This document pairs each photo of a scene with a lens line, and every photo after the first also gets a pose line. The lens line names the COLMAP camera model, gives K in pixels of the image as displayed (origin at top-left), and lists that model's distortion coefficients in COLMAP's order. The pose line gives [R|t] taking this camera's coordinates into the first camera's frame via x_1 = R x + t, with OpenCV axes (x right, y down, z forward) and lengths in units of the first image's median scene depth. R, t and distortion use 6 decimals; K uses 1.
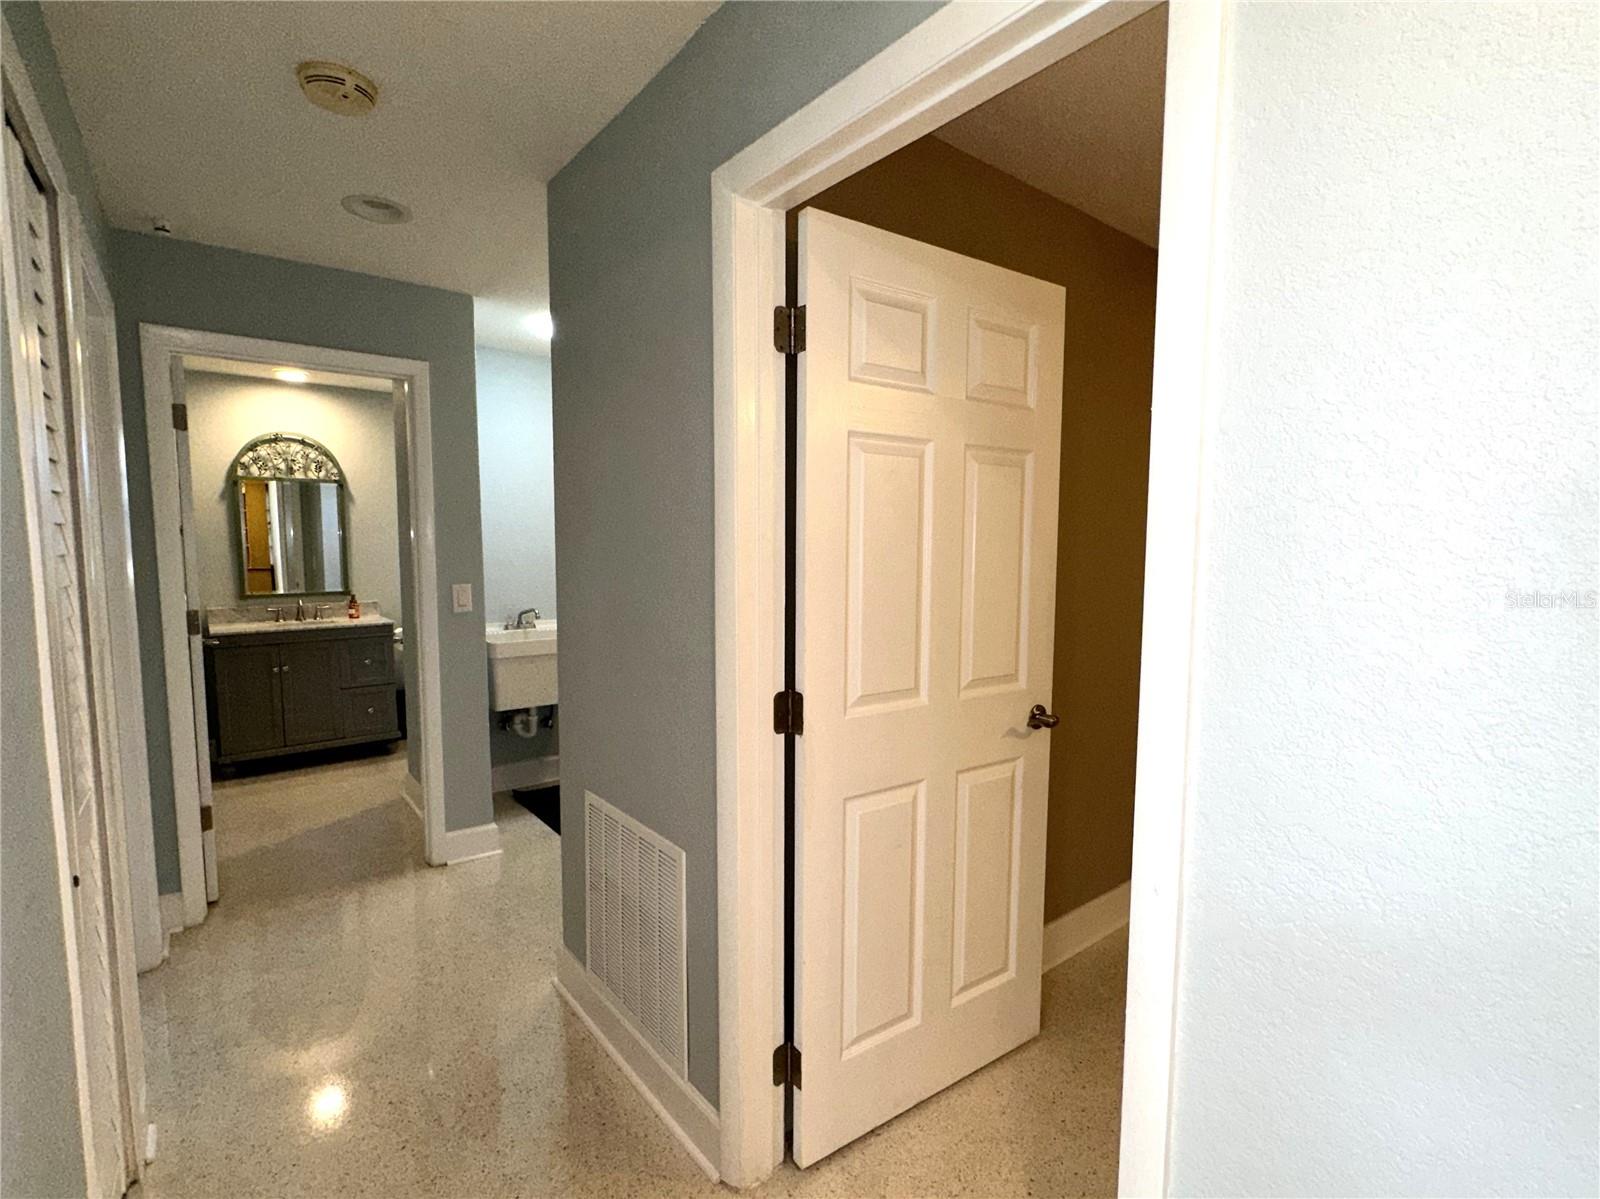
lens RADIAL K [[751.8, 0, 800.0], [0, 751.8, 599.5], [0, 0, 1]] dist [-0.001905, -0.000188]
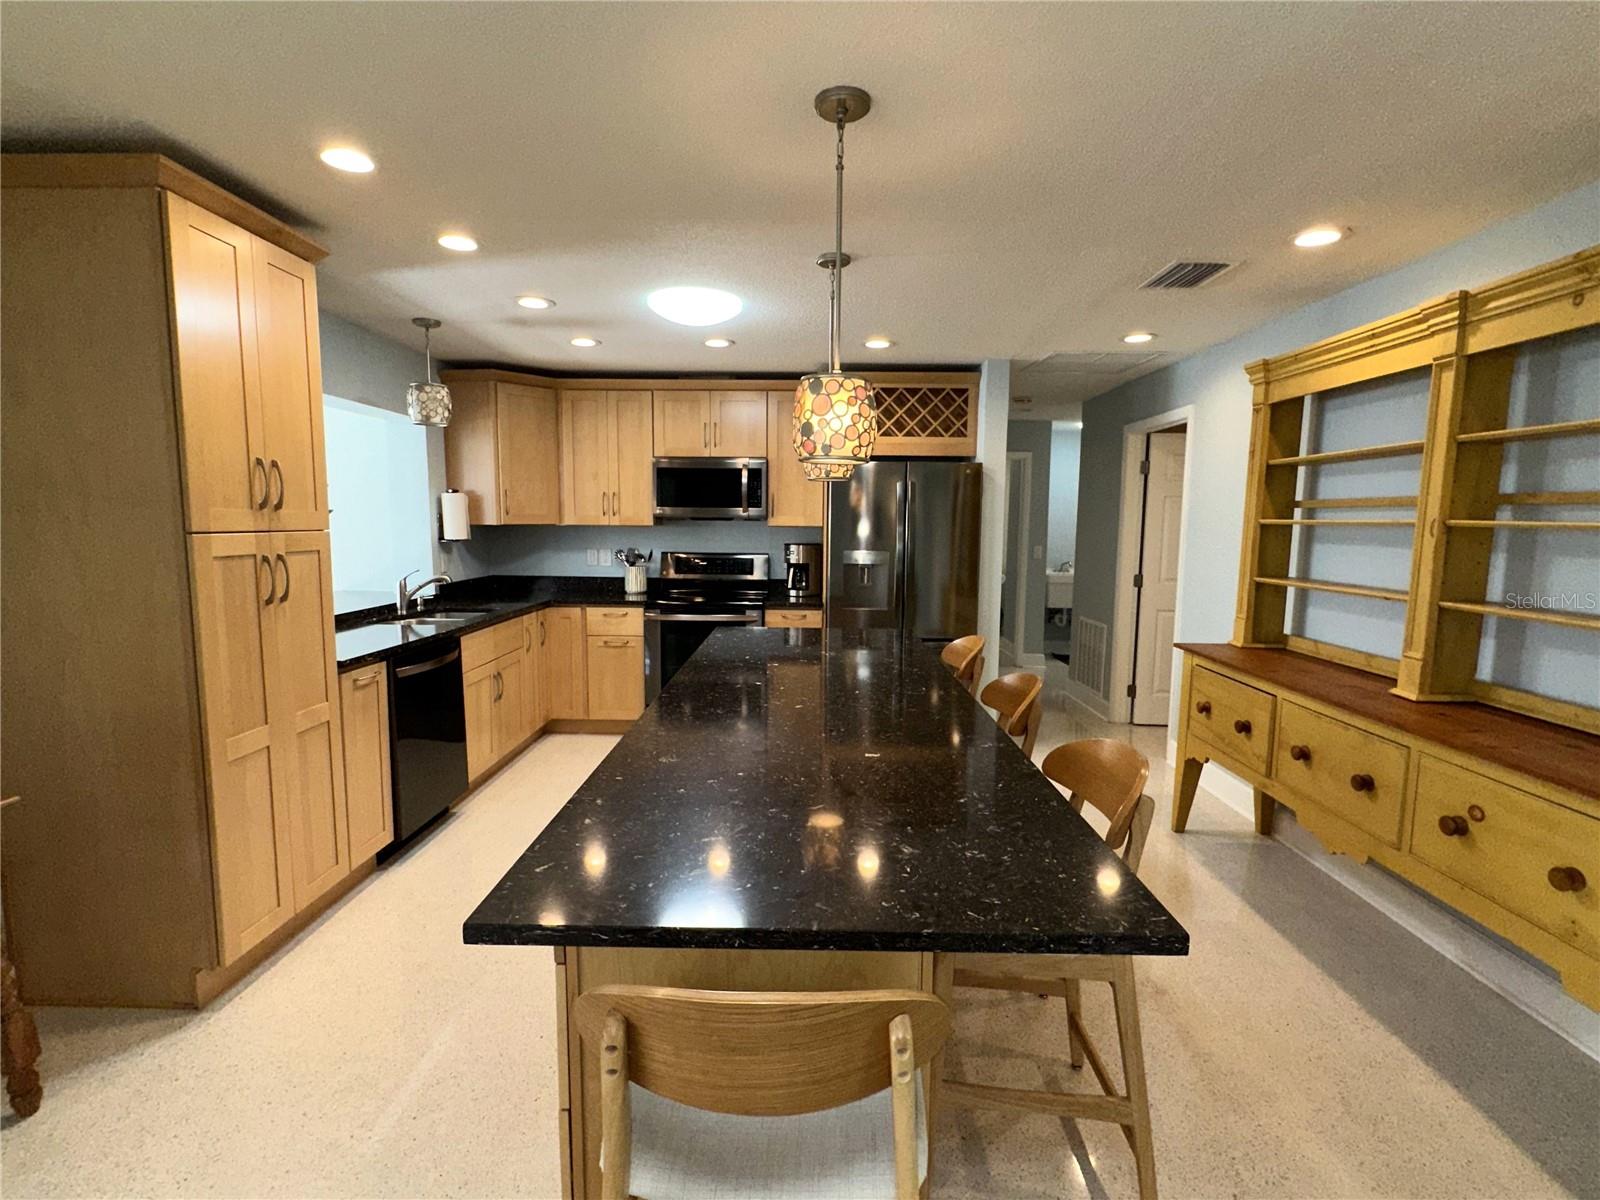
lens RADIAL K [[758.3, 0, 796.4], [0, 758.3, 604.2], [0, 0, 1]] dist [-0.001006, -0.000062]
pose [[0.763601, 0.071843, -0.641680, 0.322757], [-0.054800, 0.997416, 0.046459, 0.058608], [0.643359, -0.000312, 0.765564, -0.829698]]
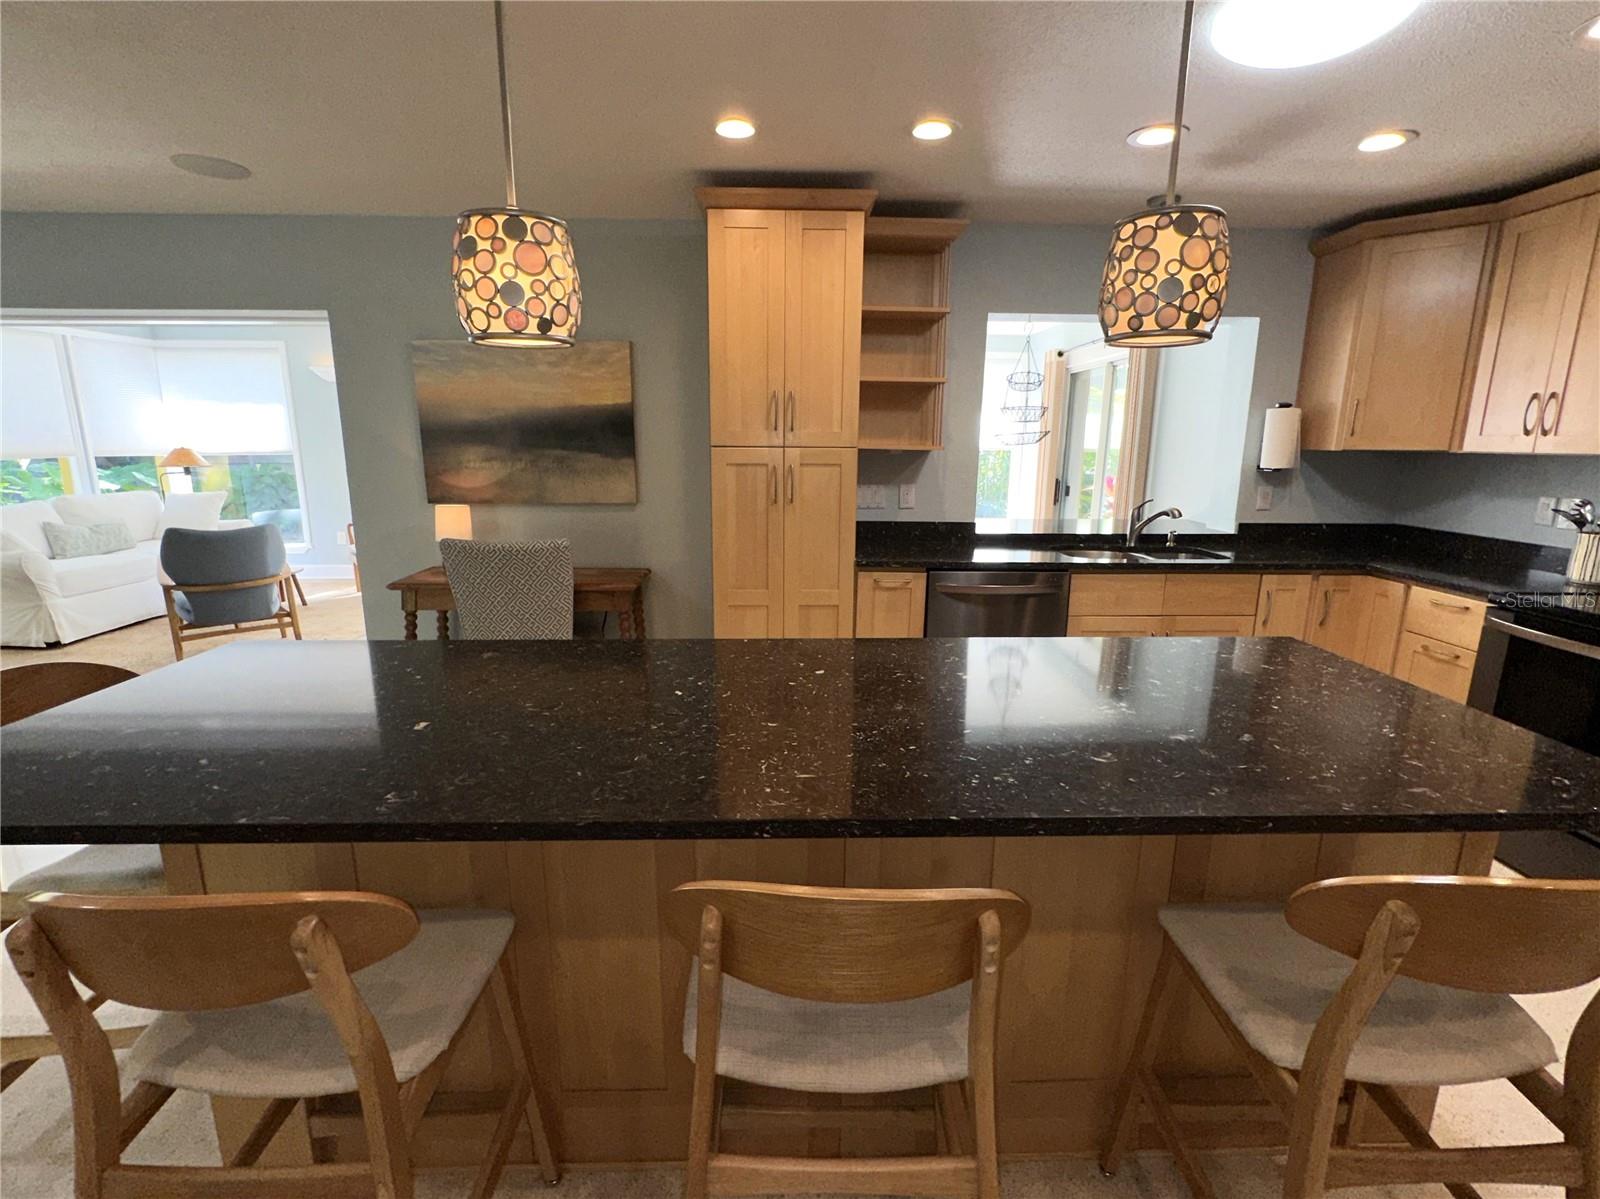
lens RADIAL K [[752.9, 0, 798.9], [0, 752.9, 600.6], [0, 0, 1]] dist [-0.003491, 0.000094]
pose [[-0.601867, 0.156682, -0.783075, 0.258982], [-0.074116, 0.965373, 0.250122, 0.019737], [0.795149, 0.208579, -0.569414, -0.291064]]
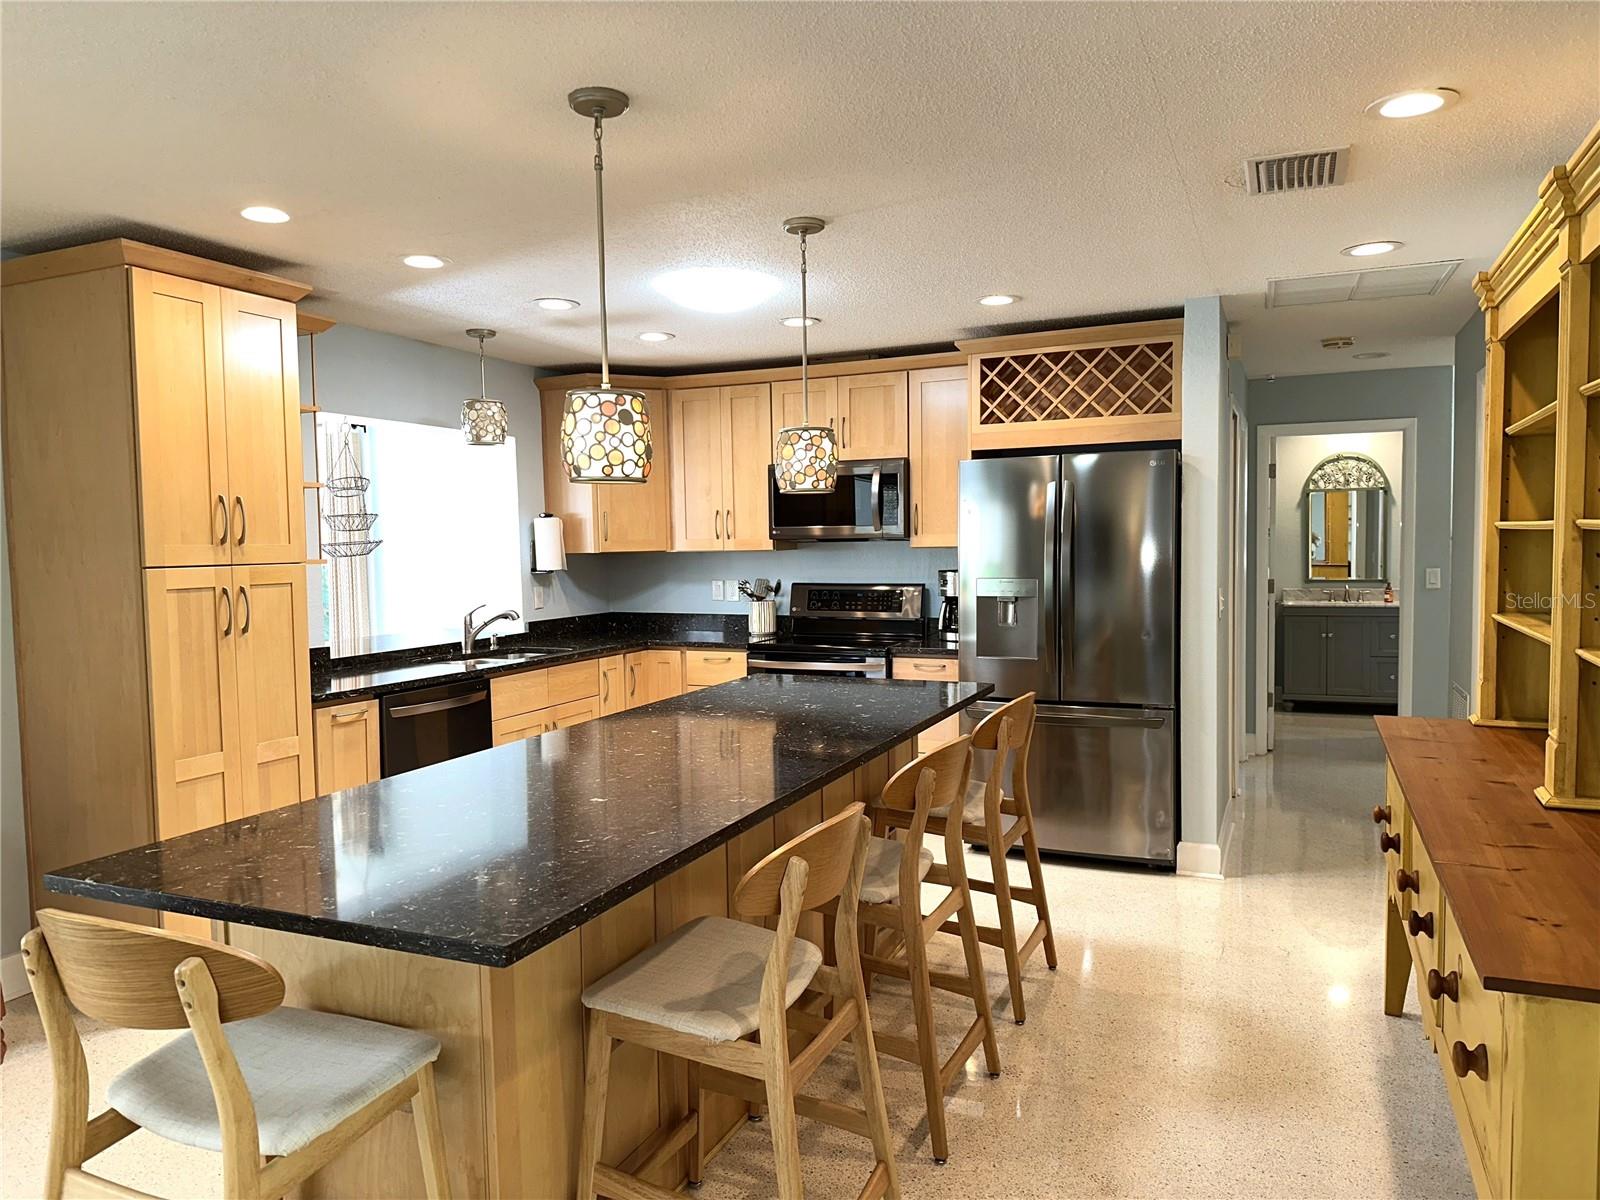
lens RADIAL K [[1092.4, 0, 790.8], [0, 1092.4, 604.3], [0, 0, 1]] dist [0.099365, -0.134278]
pose [[0.454441, 0.038719, -0.889935, 0.573615], [-0.050788, 0.998556, 0.017511, 0.047572], [0.889328, 0.037240, 0.455751, -0.683450]]
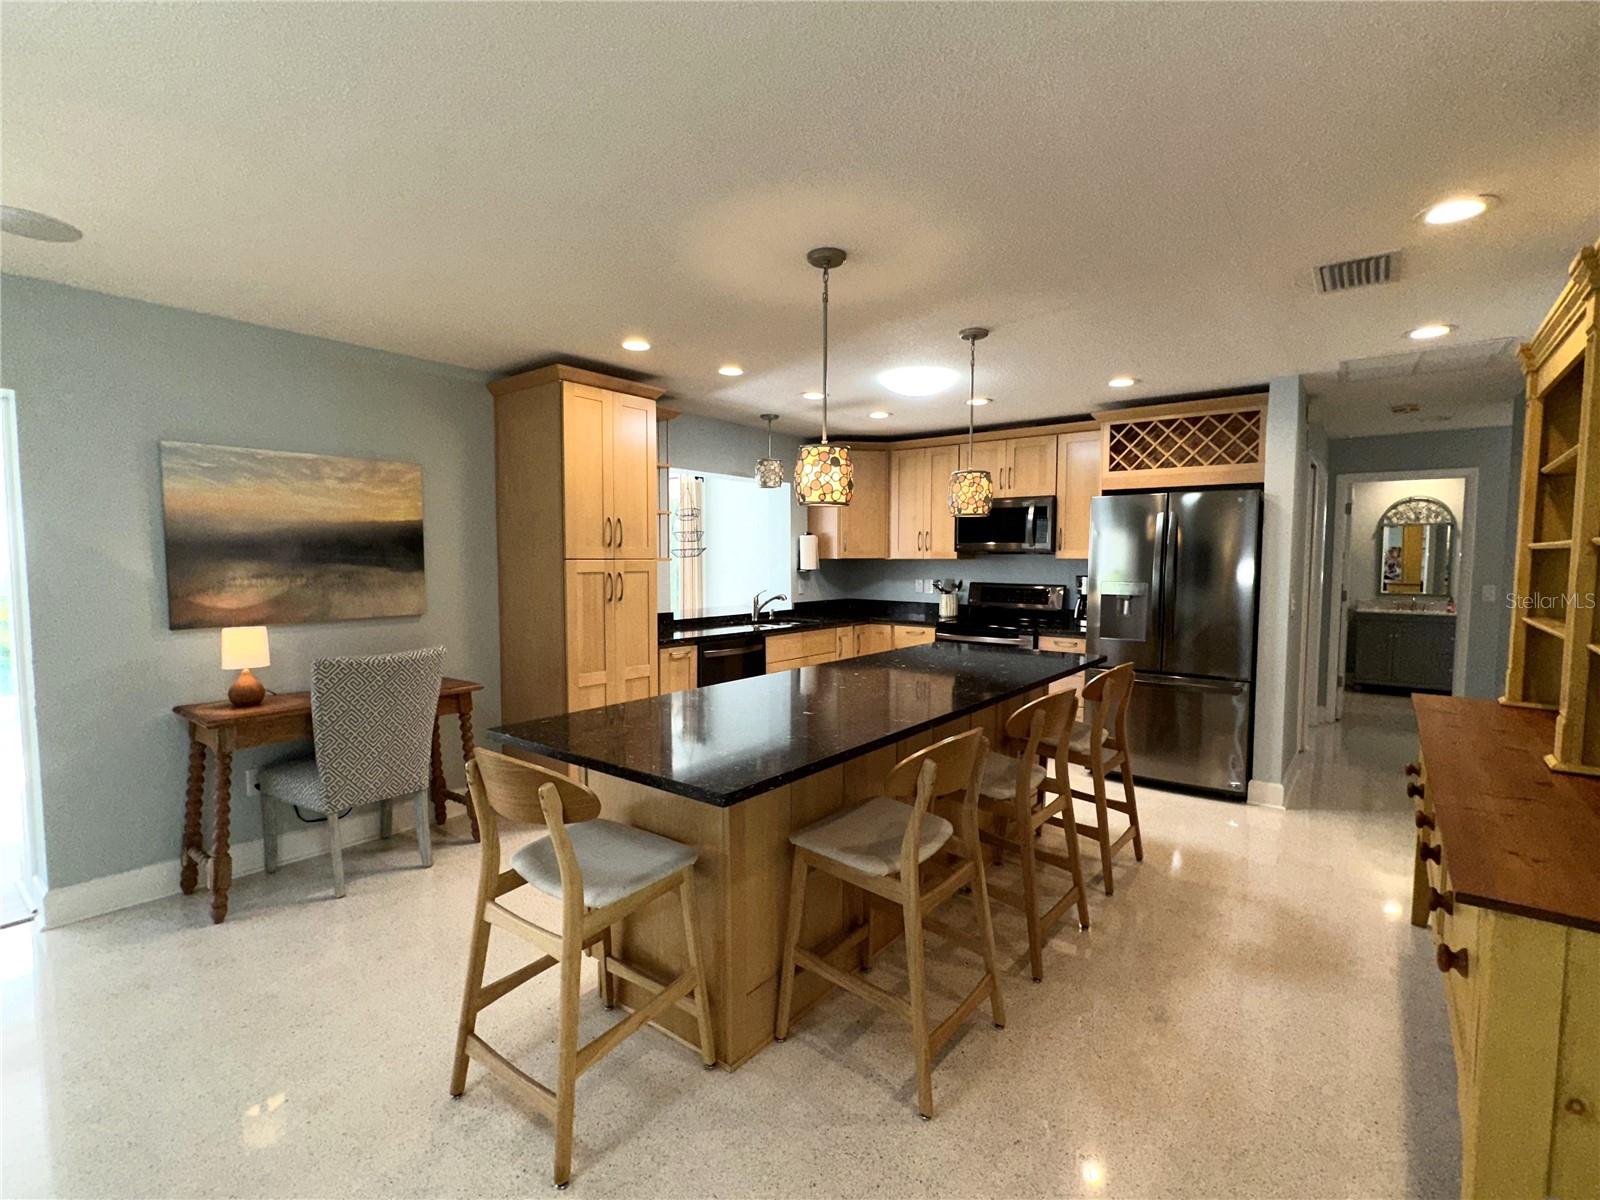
lens RADIAL K [[729.3, 0, 810.0], [0, 729.3, 604.1], [0, 0, 1]] dist [0.001816, 0.000085]
pose [[0.231845, 0.057463, -0.971054, 0.580145], [-0.078207, 0.996123, 0.040274, 0.053337], [0.969604, 0.066606, 0.235440, -0.655589]]
